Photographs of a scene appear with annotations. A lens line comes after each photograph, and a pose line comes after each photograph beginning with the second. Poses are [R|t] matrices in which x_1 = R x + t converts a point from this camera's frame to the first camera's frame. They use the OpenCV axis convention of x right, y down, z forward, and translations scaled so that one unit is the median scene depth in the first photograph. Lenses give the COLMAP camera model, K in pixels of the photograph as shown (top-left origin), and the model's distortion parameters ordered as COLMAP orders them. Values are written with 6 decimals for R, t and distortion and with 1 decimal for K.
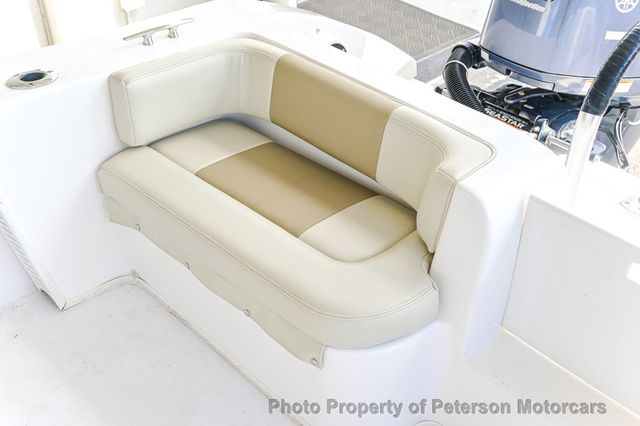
lens RADIAL K [[743.1, 0, 320.1], [0, 743.1, 213.4], [0, 0, 1]] dist [-0.006899, 0.000000]
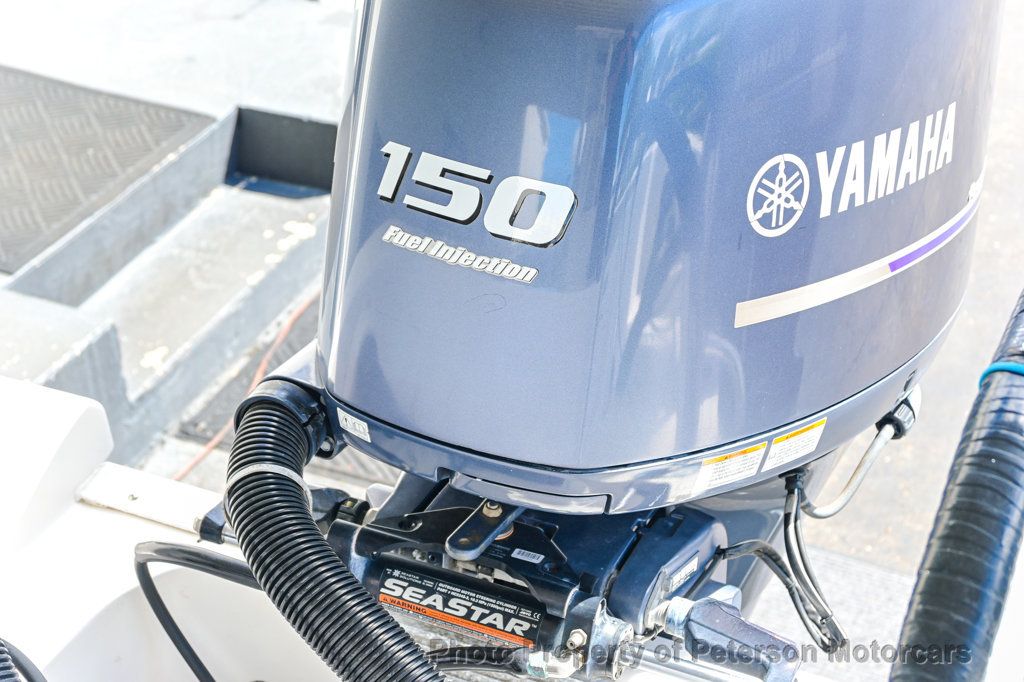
lens RADIAL K [[1823.9, 0, 512.2], [0, 1823.9, 340.5], [0, 0, 1]] dist [-0.025881, 0.000000]
pose [[0.916741, -0.200371, 0.345598, 0.037899], [0.222460, 0.974620, -0.025036, -0.208622], [-0.331810, 0.099833, 0.938049, 0.299968]]
